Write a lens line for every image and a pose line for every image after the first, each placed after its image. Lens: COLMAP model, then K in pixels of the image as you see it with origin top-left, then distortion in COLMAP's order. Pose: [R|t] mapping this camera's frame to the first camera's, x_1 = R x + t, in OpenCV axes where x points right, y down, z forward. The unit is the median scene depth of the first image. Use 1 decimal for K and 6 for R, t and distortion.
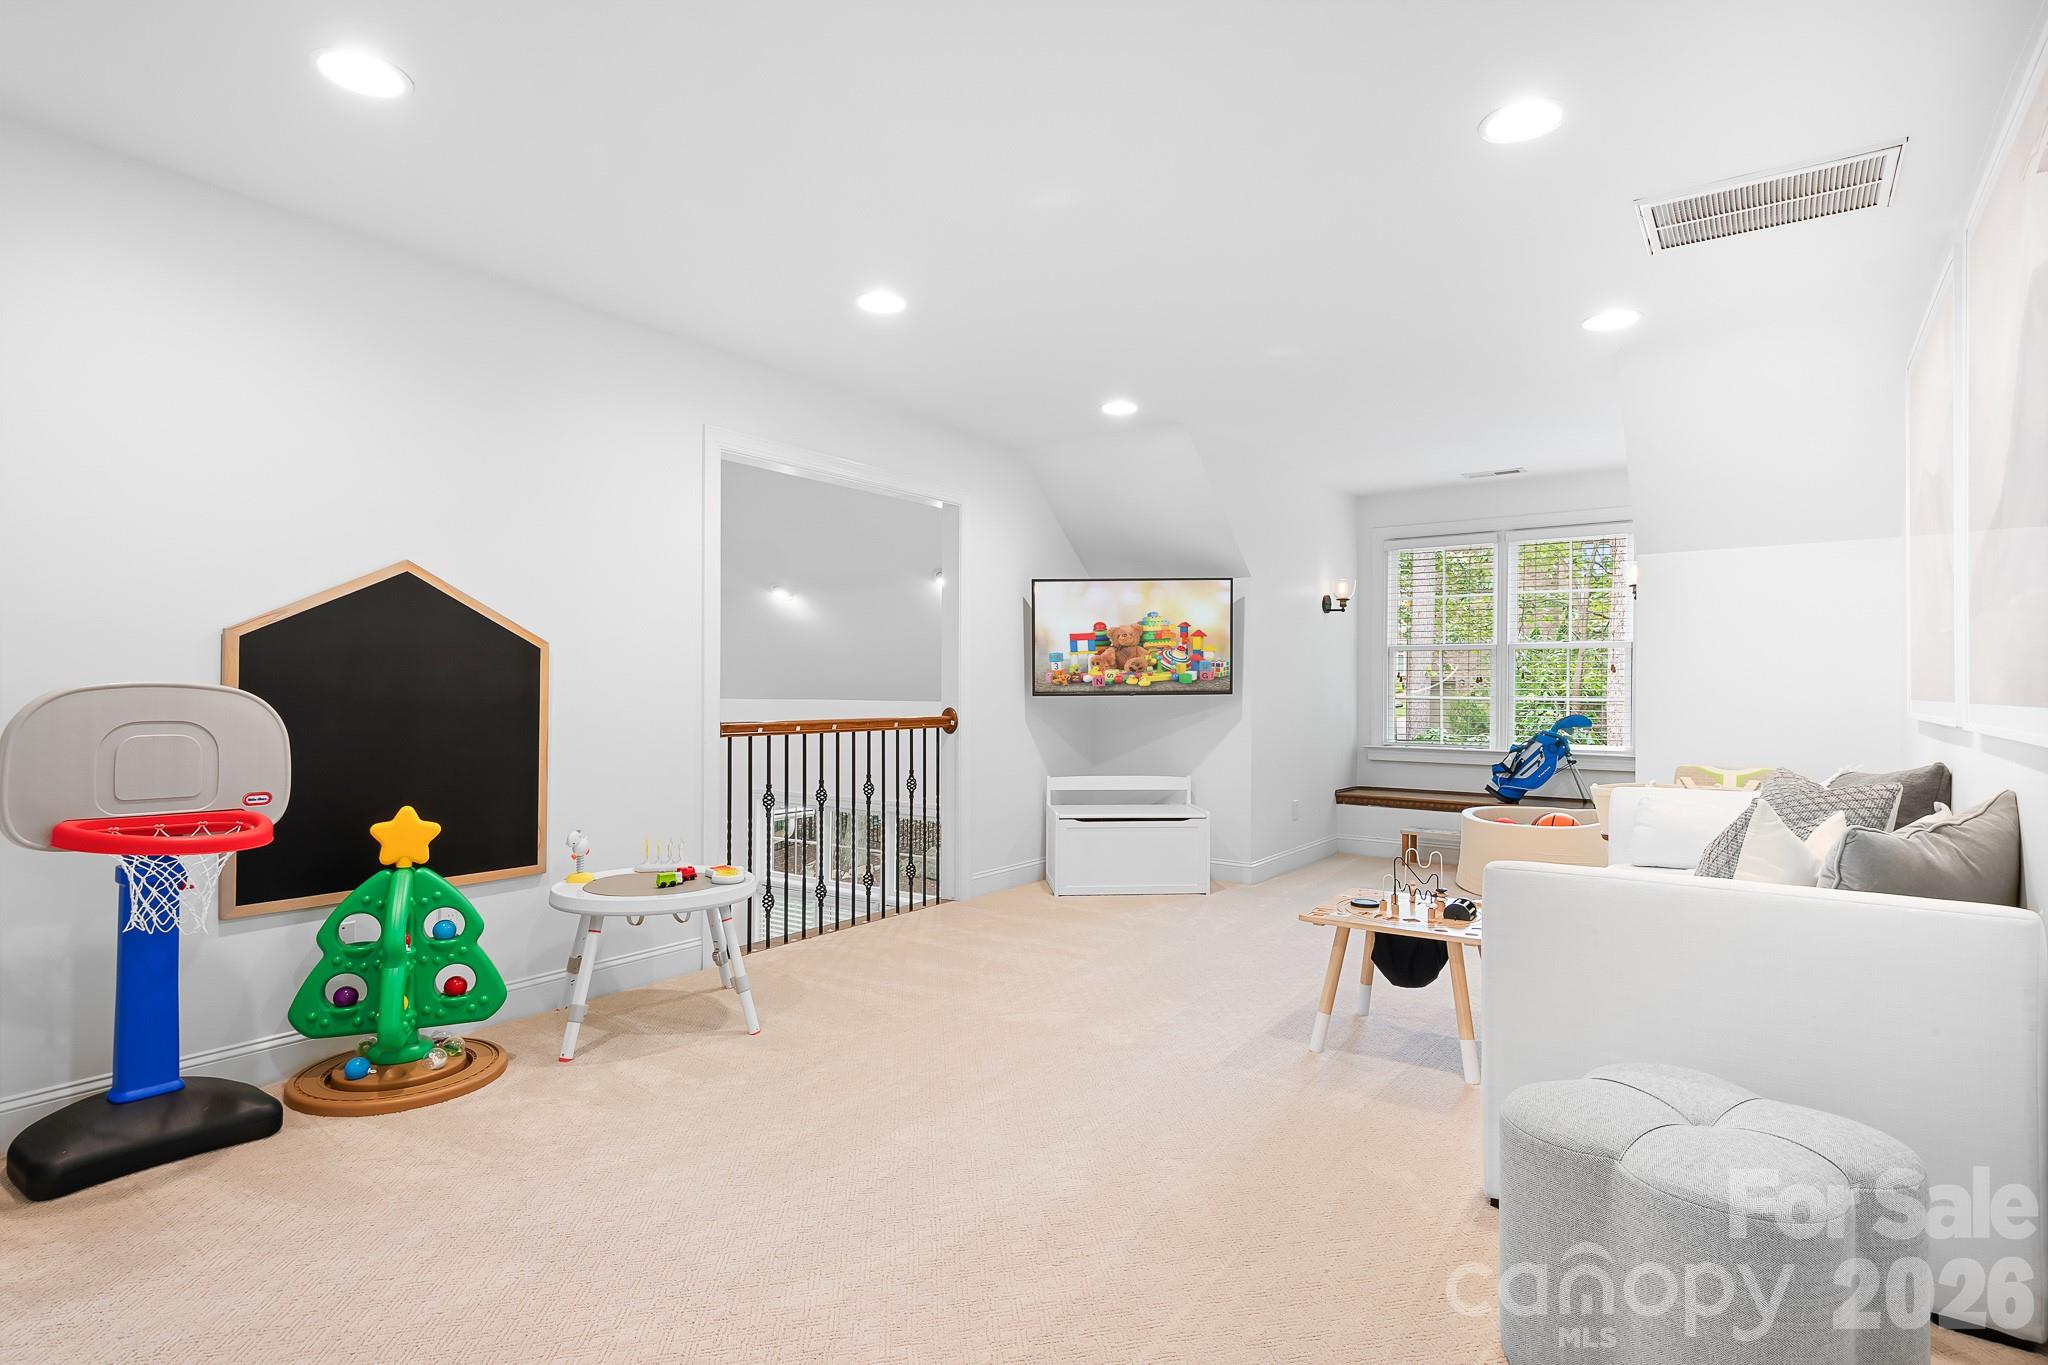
lens RADIAL K [[1057.2, 0, 1043.8], [0, 1057.2, 689.4], [0, 0, 1]] dist [0.002047, -0.000017]
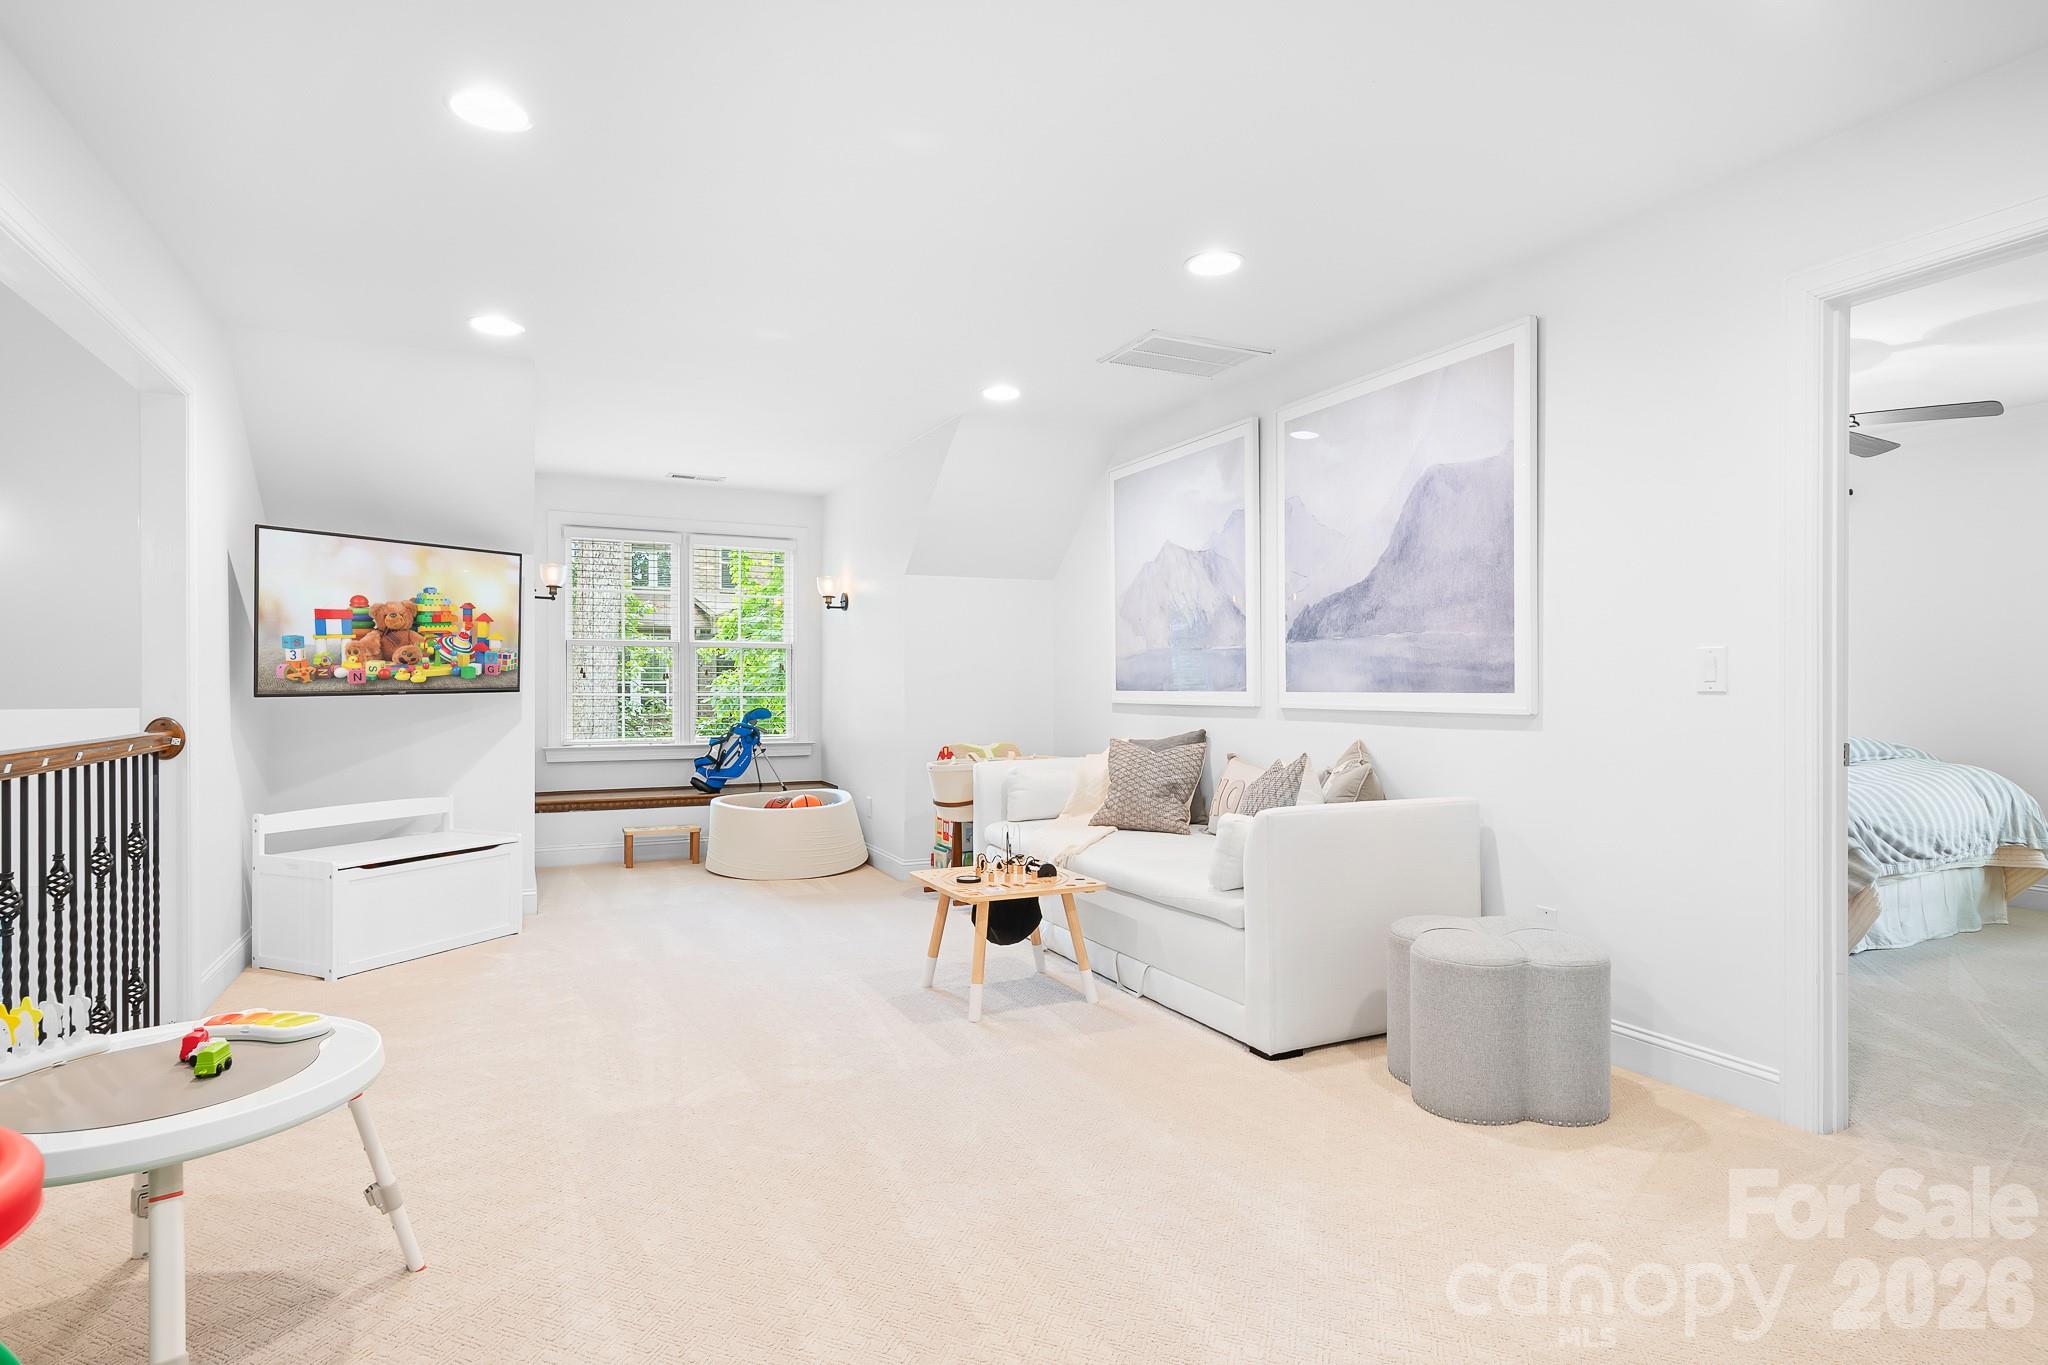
lens RADIAL K [[1057.2, 0, 1043.8], [0, 1057.2, 689.4], [0, 0, 1]] dist [0.002047, -0.000017]
pose [[0.484978, -0.008706, 0.874483, -0.356940], [0.004596, 0.999962, 0.007406, -0.001903], [-0.874514, 0.000427, 0.485000, 0.230332]]
